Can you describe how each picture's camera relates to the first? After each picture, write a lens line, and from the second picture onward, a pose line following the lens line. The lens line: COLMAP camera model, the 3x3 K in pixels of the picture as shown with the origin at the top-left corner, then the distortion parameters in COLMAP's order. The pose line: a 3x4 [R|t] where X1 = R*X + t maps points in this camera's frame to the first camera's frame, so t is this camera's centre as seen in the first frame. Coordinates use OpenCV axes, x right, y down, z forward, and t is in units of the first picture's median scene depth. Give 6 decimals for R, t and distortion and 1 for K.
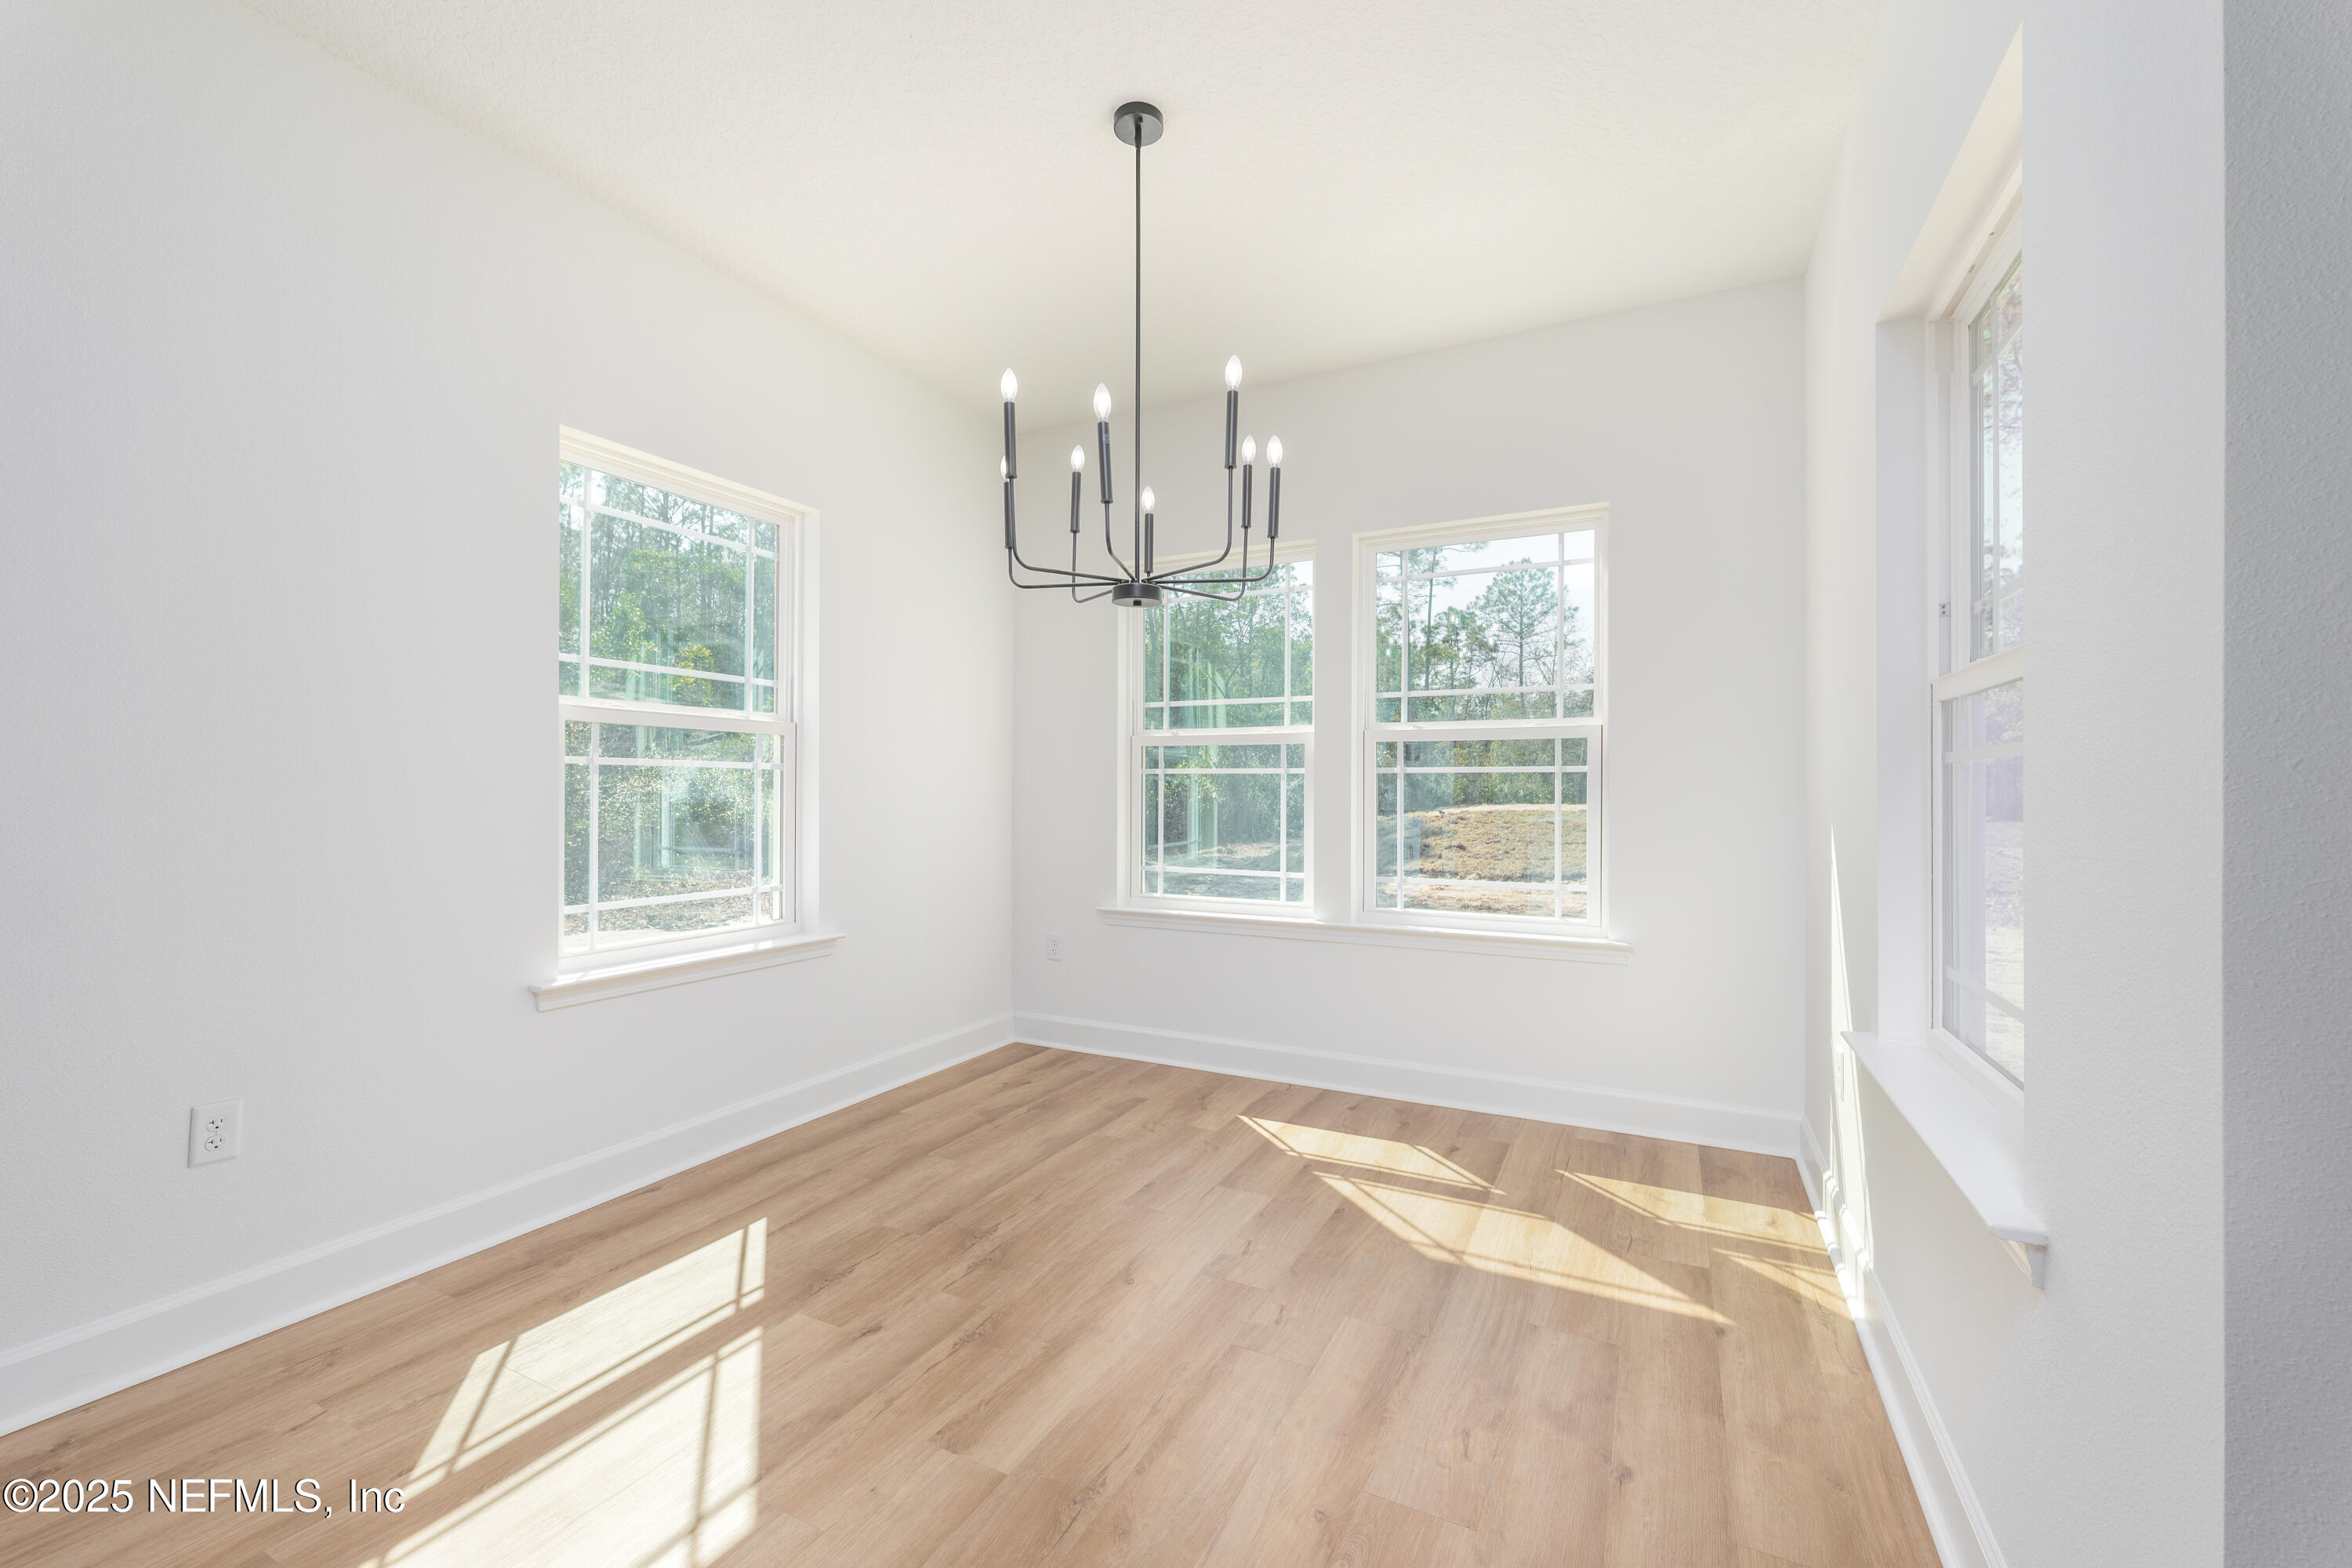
lens RADIAL K [[953.0, 0, 1171.0], [0, 953.0, 784.1], [0, 0, 1]] dist [0.002004, 0.000056]
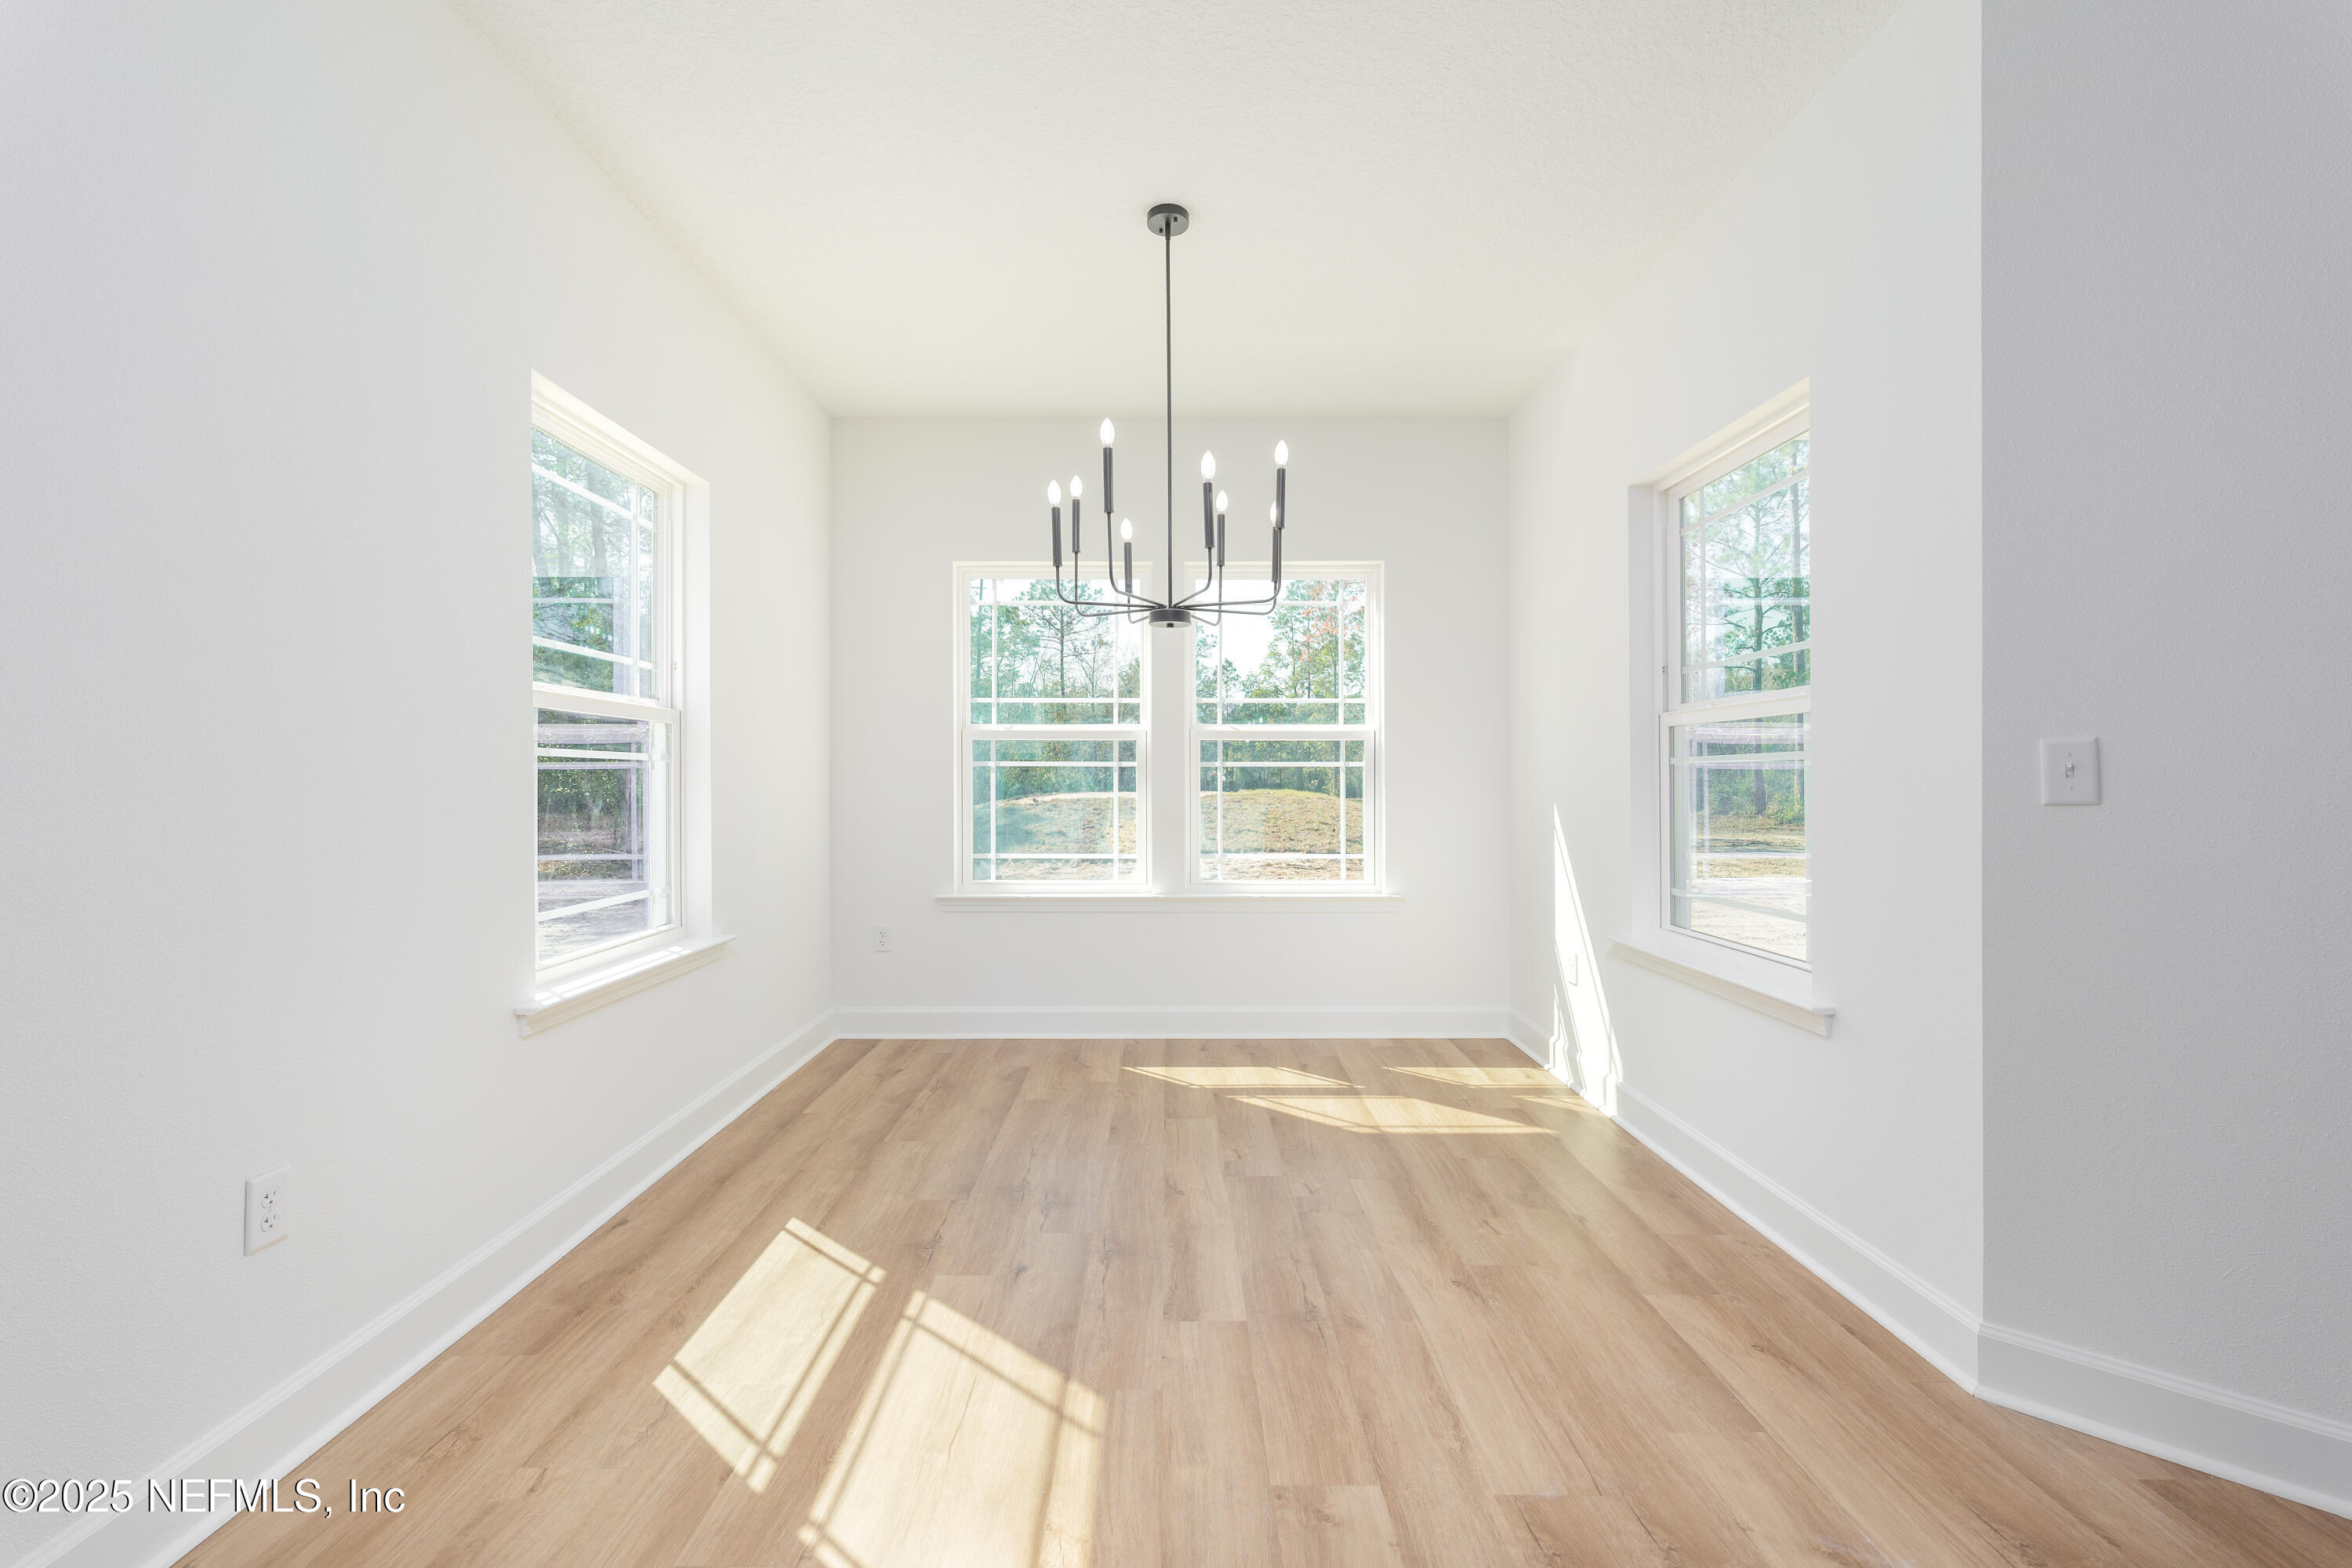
lens RADIAL K [[959.9, 0, 1167.8], [0, 959.9, 777.7], [0, 0, 1]] dist [-0.000921, -0.000467]
pose [[0.890566, -0.002556, 0.454846, -0.469881], [0.000349, 0.999988, 0.004937, -0.004763], [-0.454854, -0.004238, 0.890556, -0.051566]]
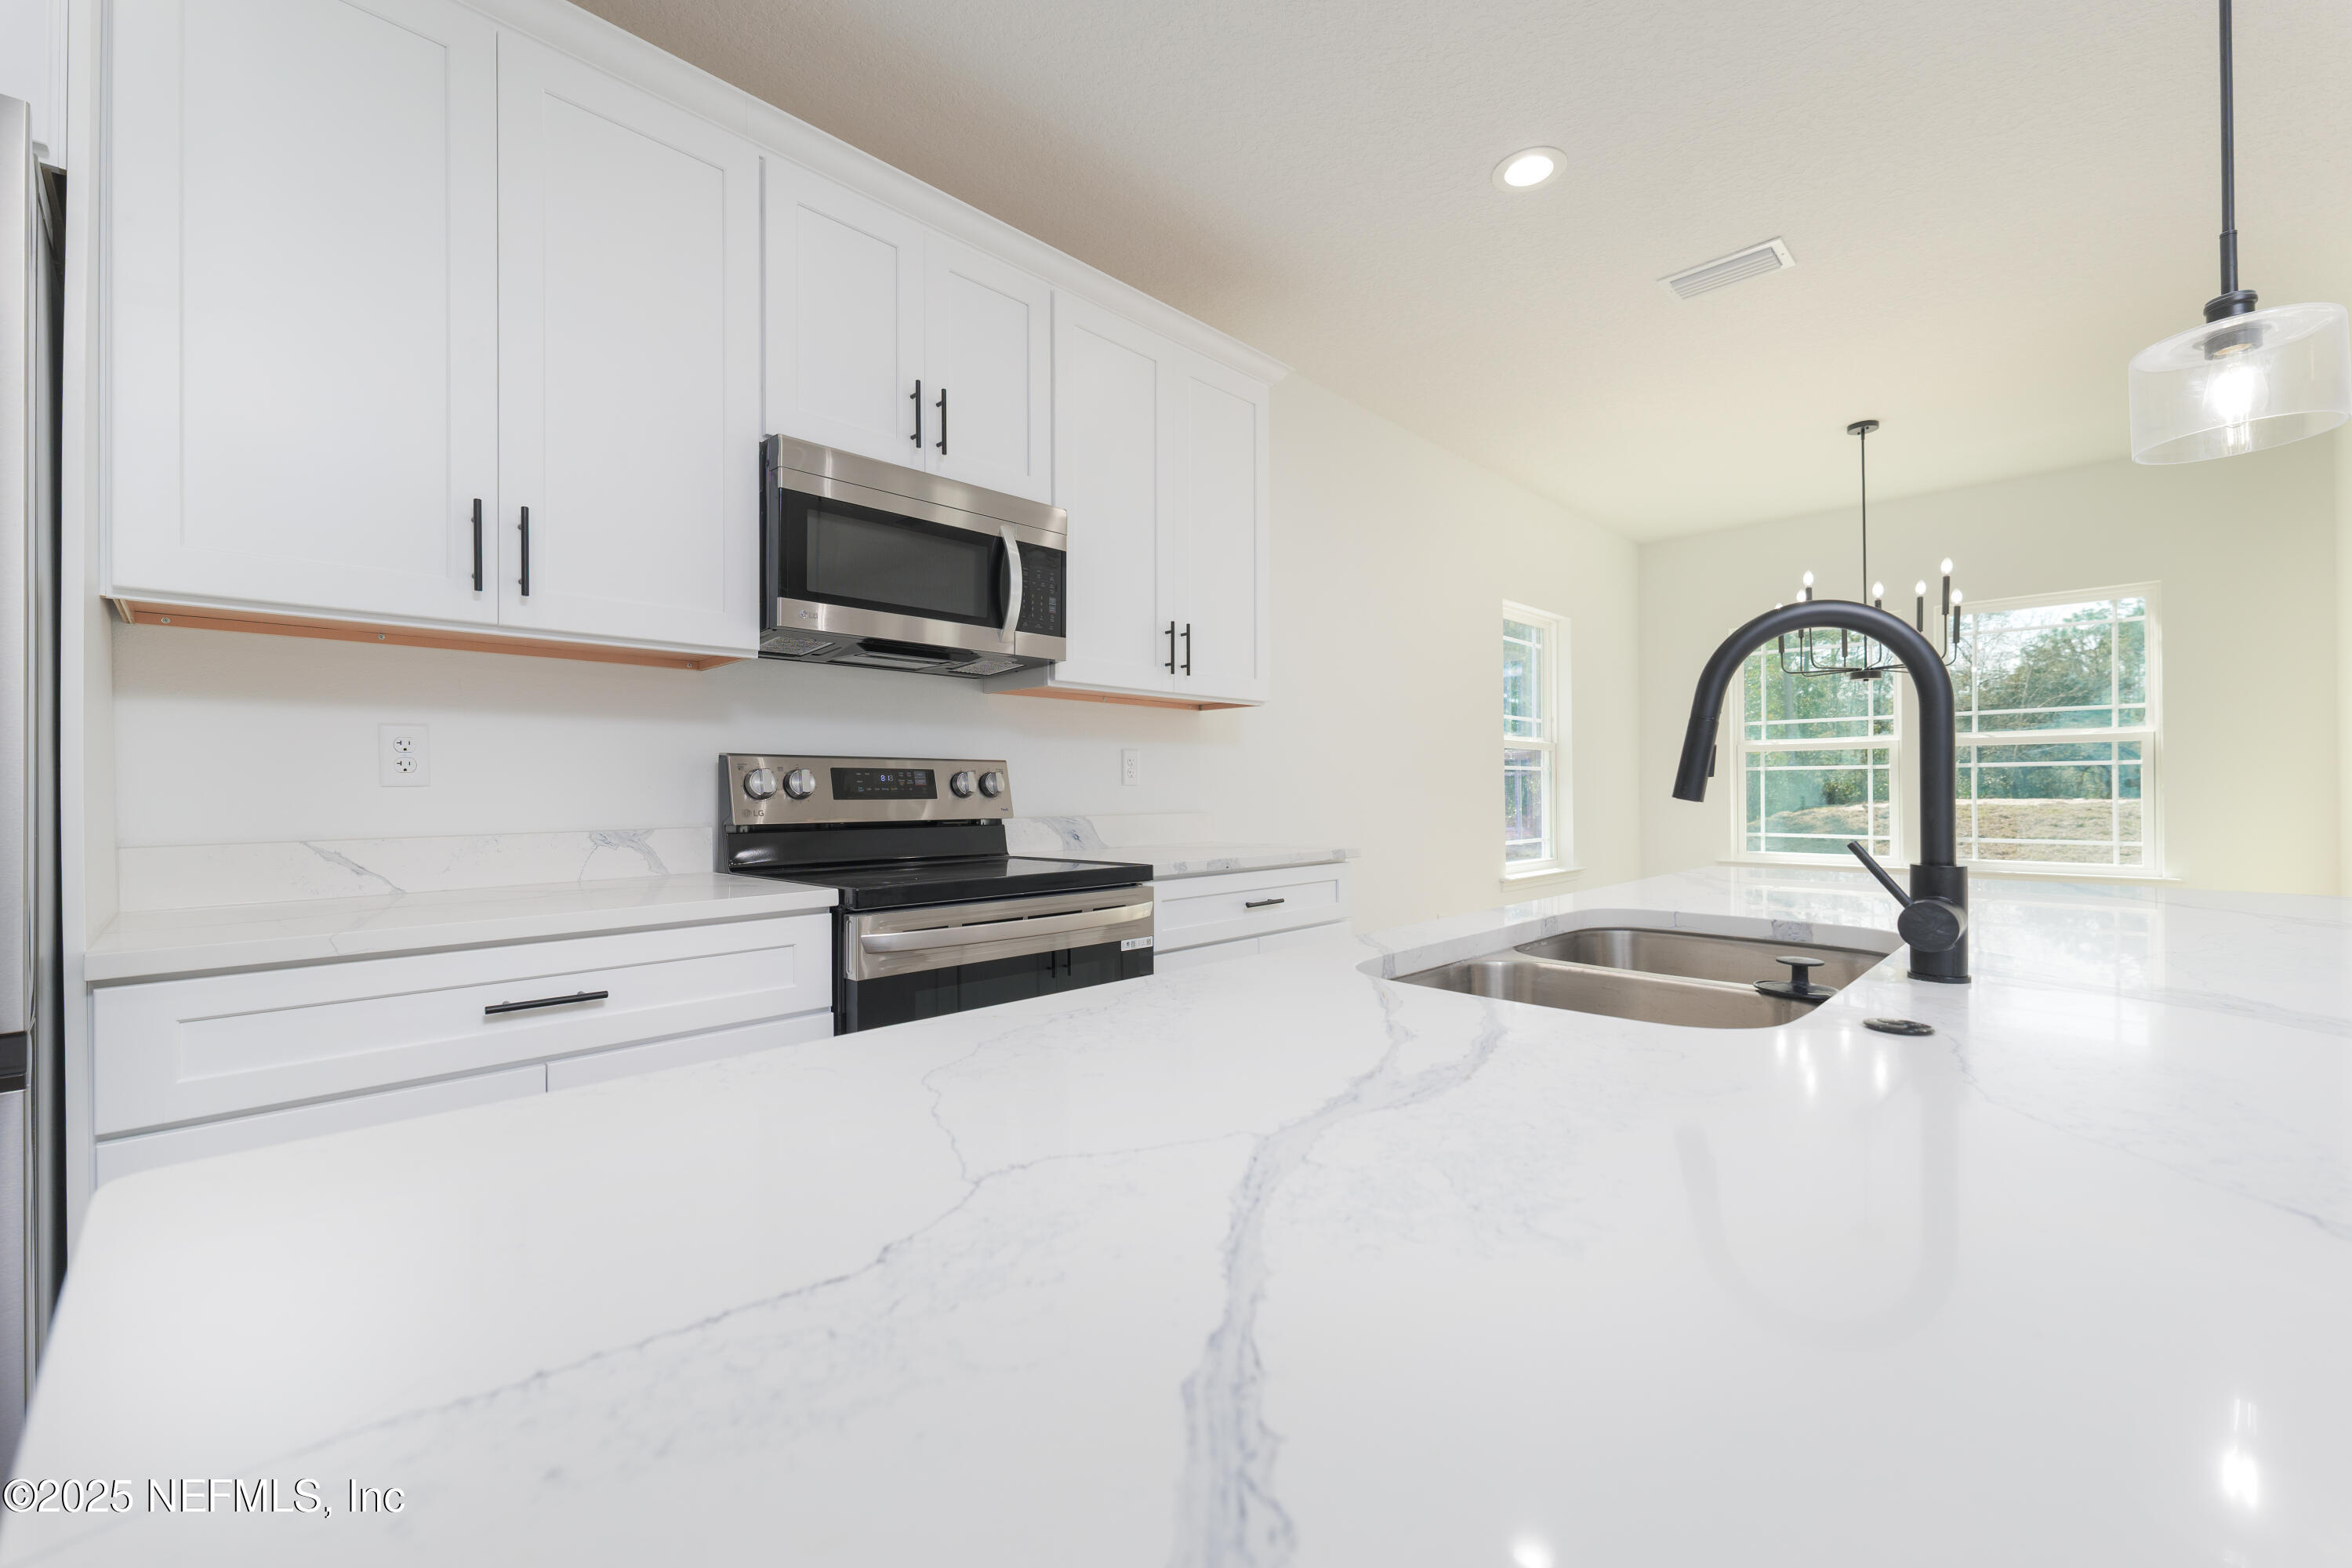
lens RADIAL K [[953.0, 0, 1171.0], [0, 953.0, 784.1], [0, 0, 1]] dist [0.002004, 0.000056]
pose [[0.951023, -0.010102, -0.308955, -0.621287], [0.009663, 0.999949, -0.002953, 0.009104], [0.308969, -0.000177, 0.951072, -1.004813]]
